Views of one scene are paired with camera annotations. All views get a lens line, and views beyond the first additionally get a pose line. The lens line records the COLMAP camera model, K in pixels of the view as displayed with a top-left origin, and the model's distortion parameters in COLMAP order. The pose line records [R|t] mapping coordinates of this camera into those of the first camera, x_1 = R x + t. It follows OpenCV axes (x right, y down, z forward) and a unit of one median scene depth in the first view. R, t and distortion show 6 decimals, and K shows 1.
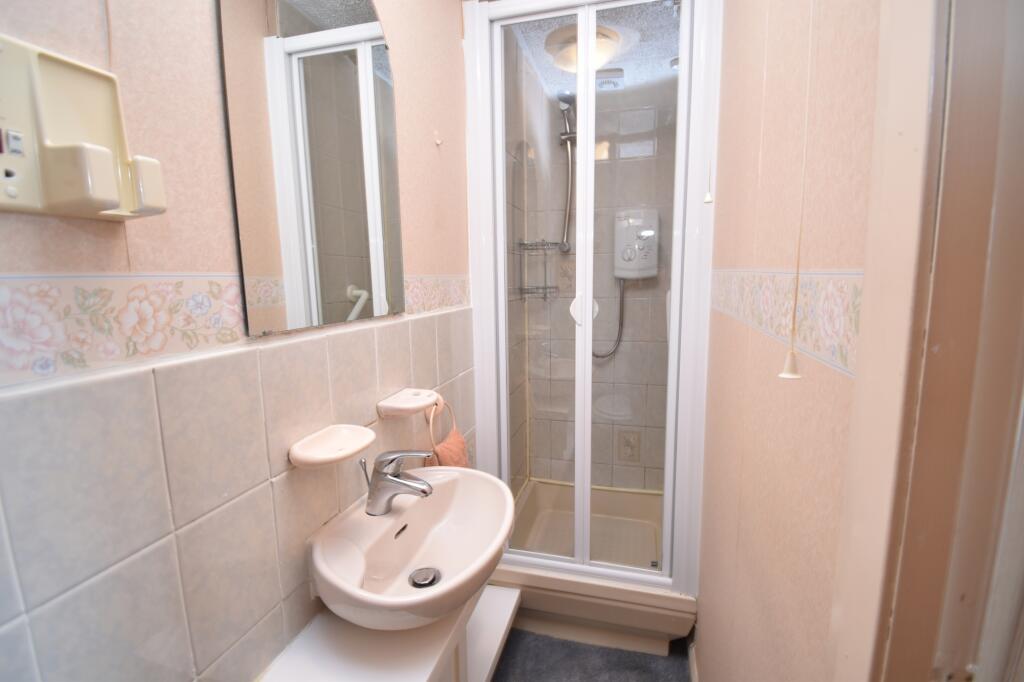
lens RADIAL K [[454.2, 0, 515.7], [0, 454.2, 340.4], [0, 0, 1]] dist [0.020340, -0.027591]
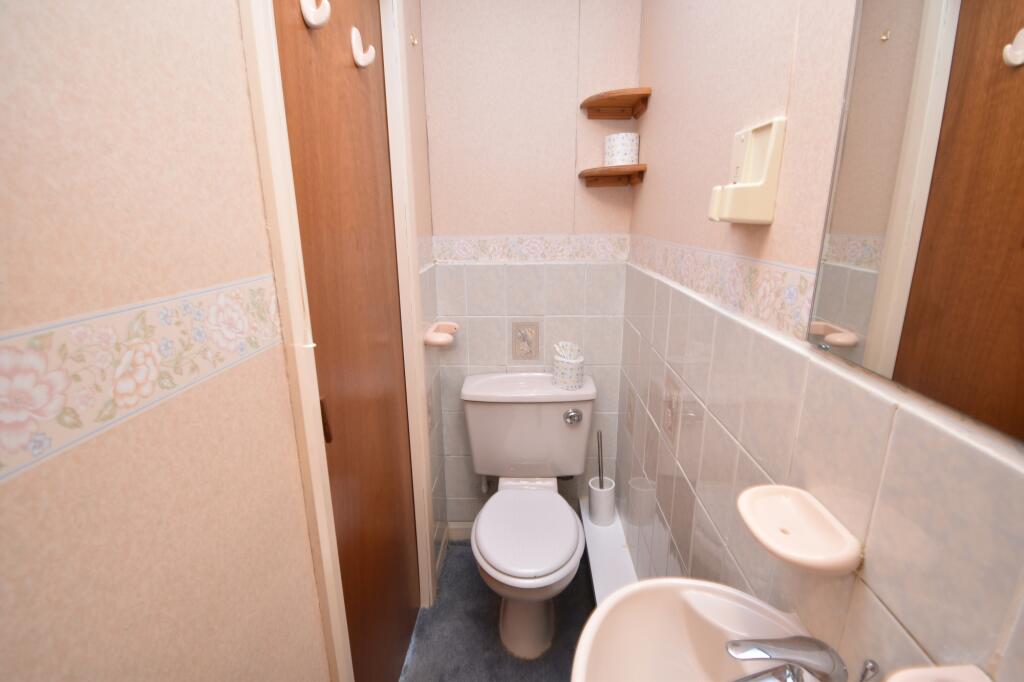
lens RADIAL K [[454.2, 0, 515.7], [0, 454.2, 340.4], [0, 0, 1]] dist [0.020340, -0.027591]
pose [[-0.972589, 0.080388, -0.218193, 0.211185], [-0.013498, 0.917243, 0.398100, -0.421747], [0.232138, 0.390133, -0.891015, 1.932736]]
